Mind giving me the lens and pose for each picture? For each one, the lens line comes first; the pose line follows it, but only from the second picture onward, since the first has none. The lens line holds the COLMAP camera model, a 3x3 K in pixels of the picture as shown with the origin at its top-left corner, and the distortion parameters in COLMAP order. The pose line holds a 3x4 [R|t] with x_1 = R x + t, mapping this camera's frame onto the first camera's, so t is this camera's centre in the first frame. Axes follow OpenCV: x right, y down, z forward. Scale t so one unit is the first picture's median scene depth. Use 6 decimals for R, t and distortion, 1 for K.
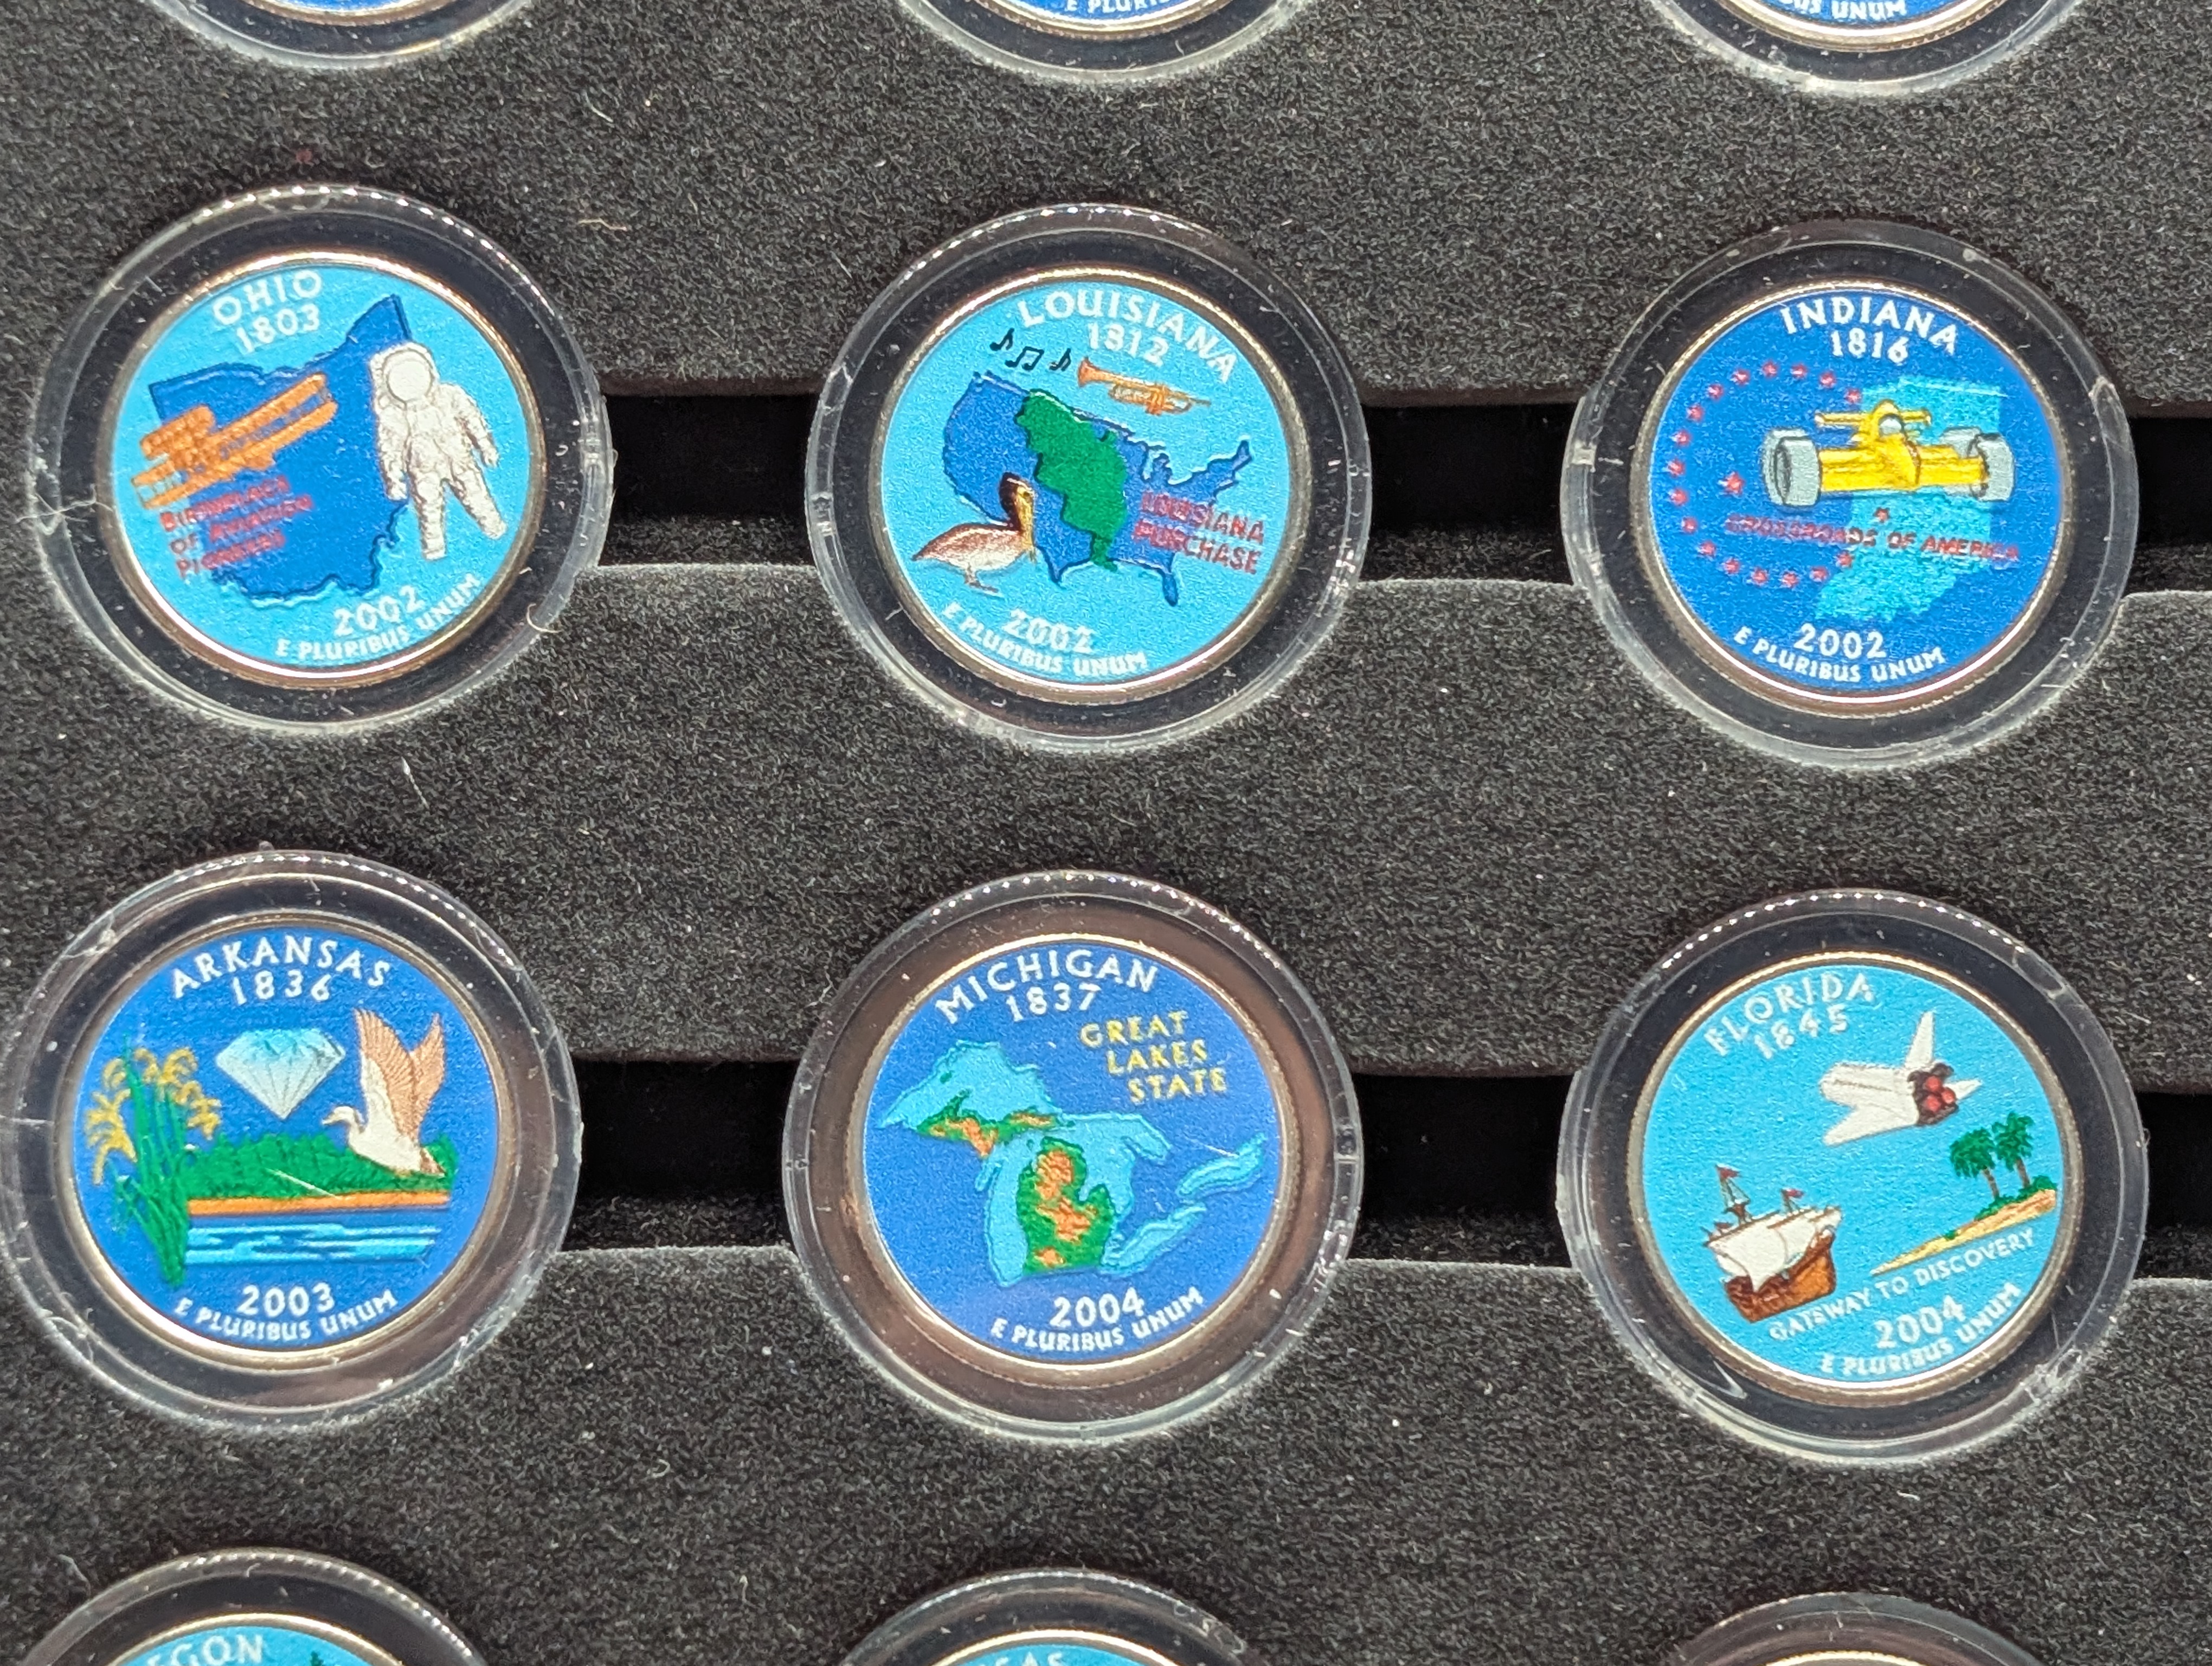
lens RADIAL K [[3222.6, 0, 1111.6], [0, 3222.6, 810.2], [0, 0, 1]] dist [0.059376, 0.000000]
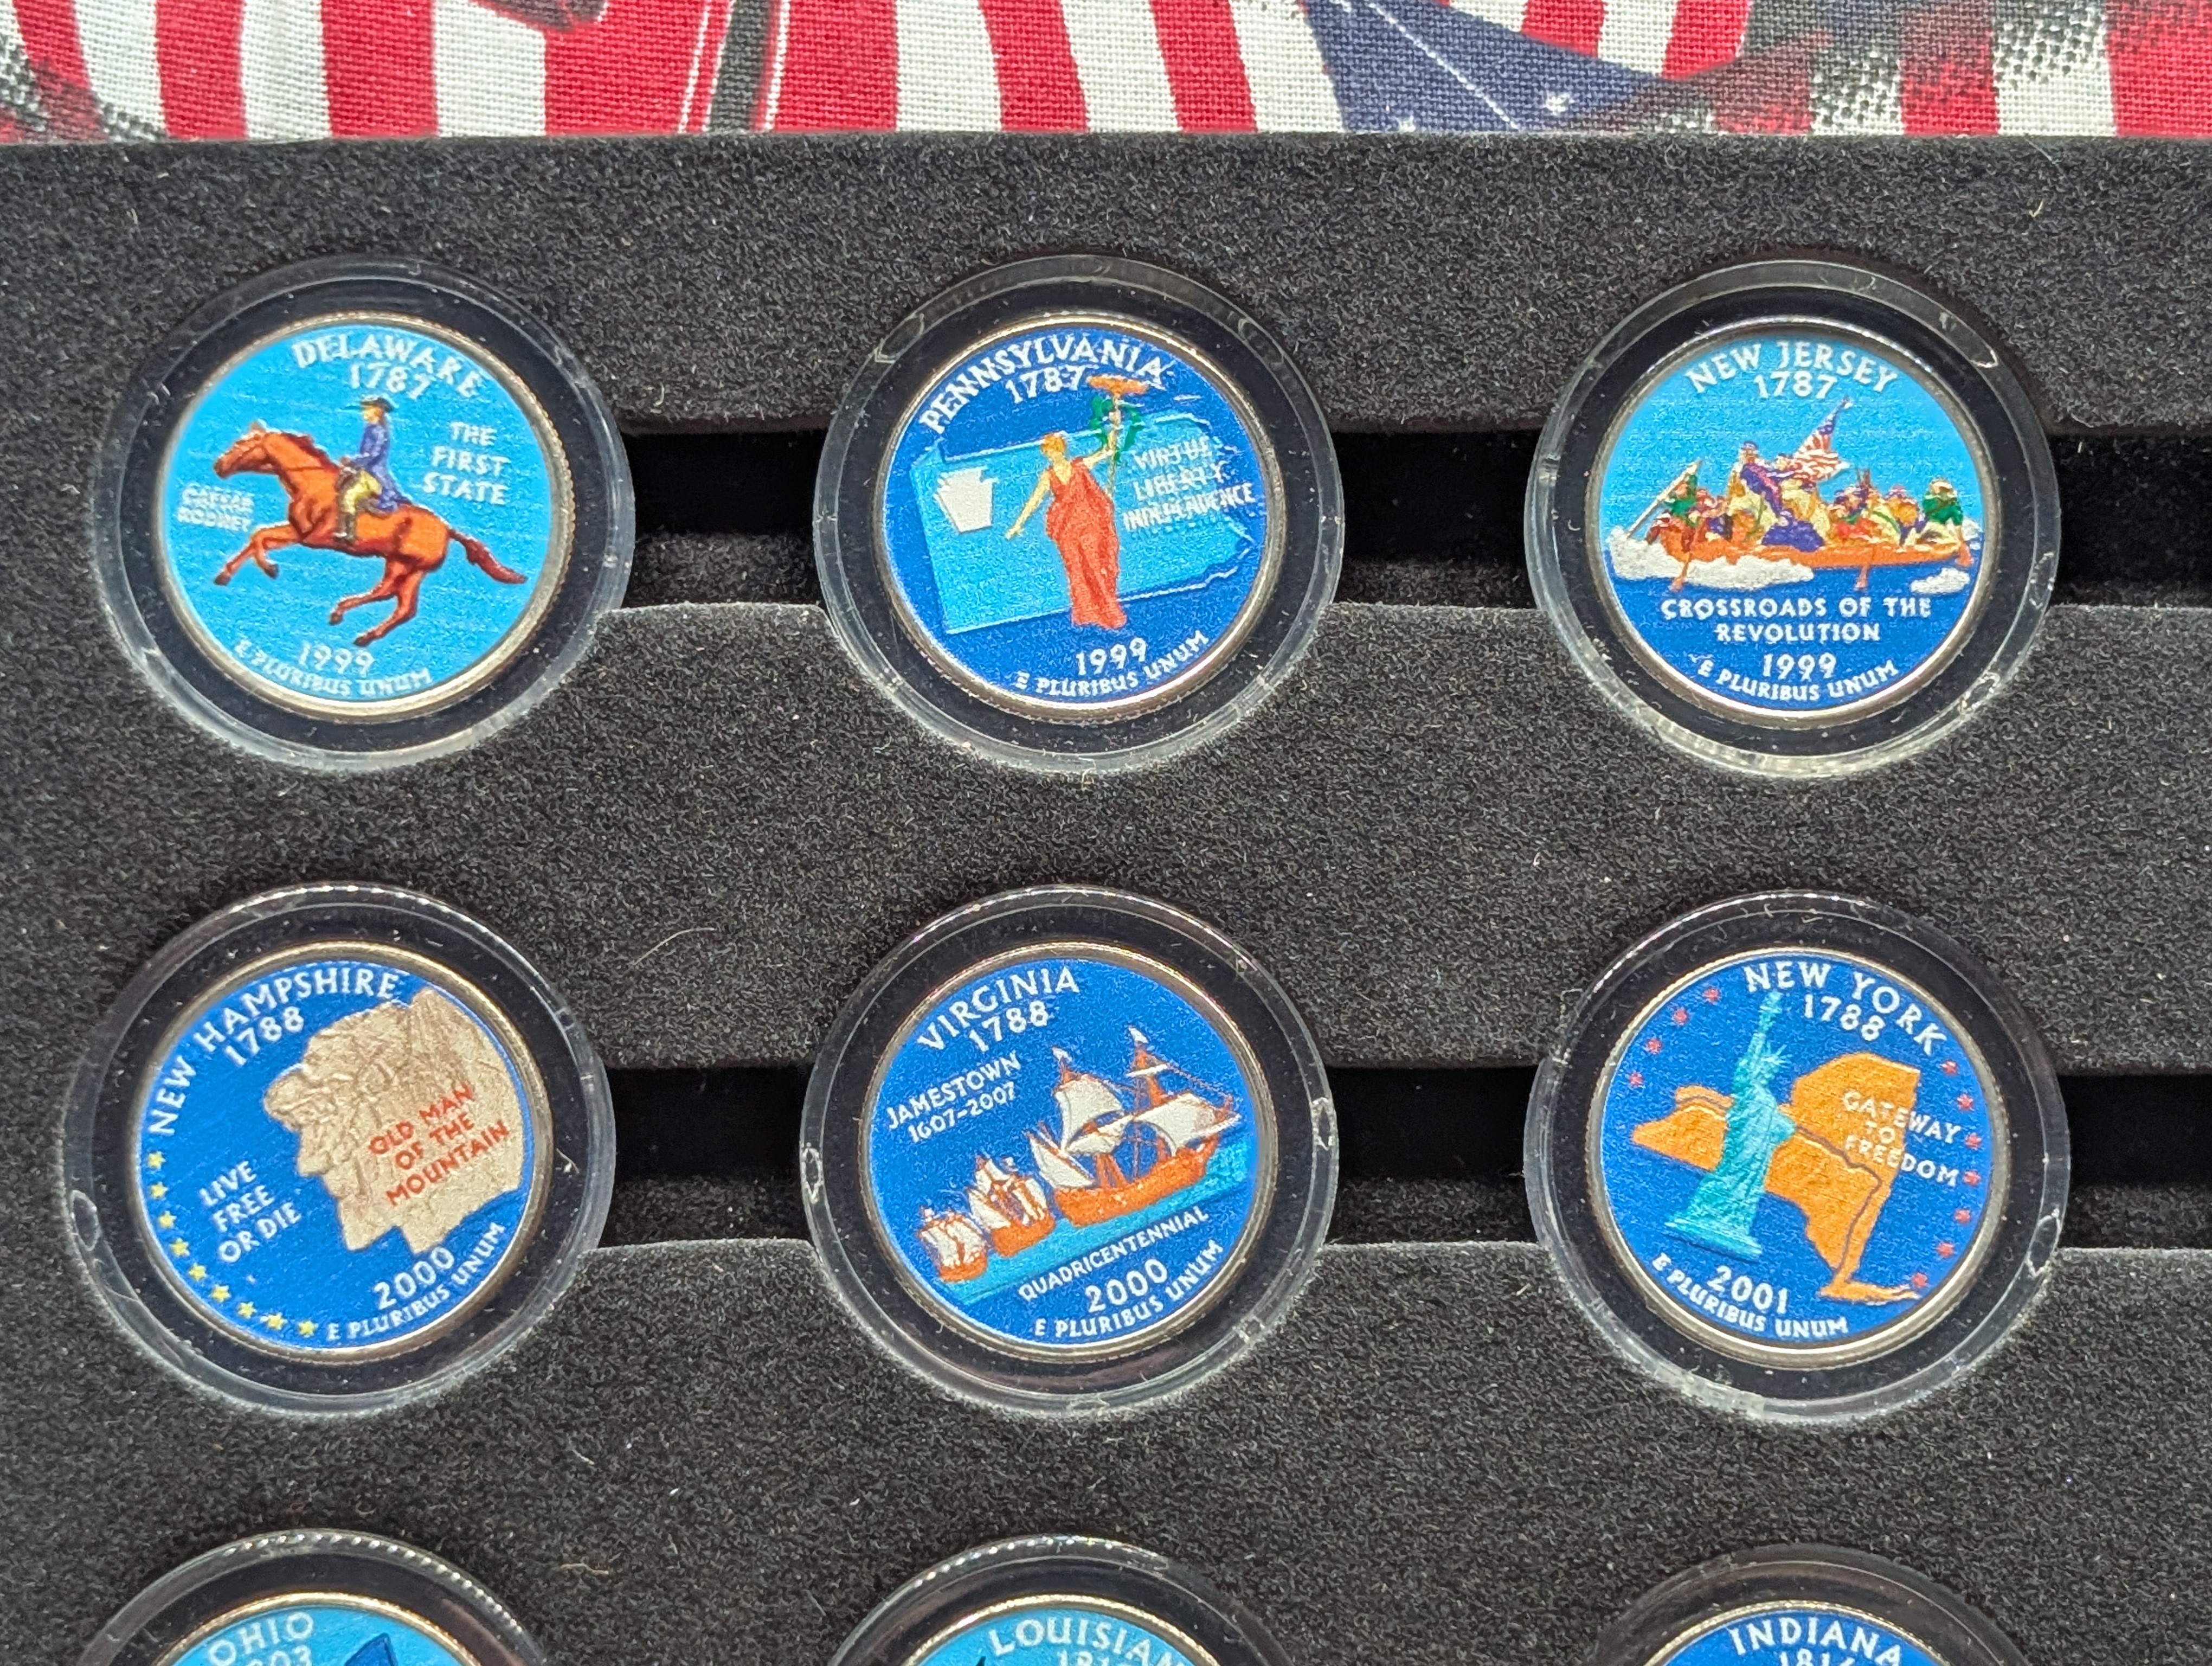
lens RADIAL K [[3052.3, 0, 1092.4], [0, 3052.3, 845.1], [0, 0, 1]] dist [0.053511, 0.000000]
pose [[0.999963, -0.008050, -0.002959, 0.008923], [0.008092, 0.999865, 0.014306, -0.421247], [0.002843, -0.014329, 0.999893, 0.026140]]
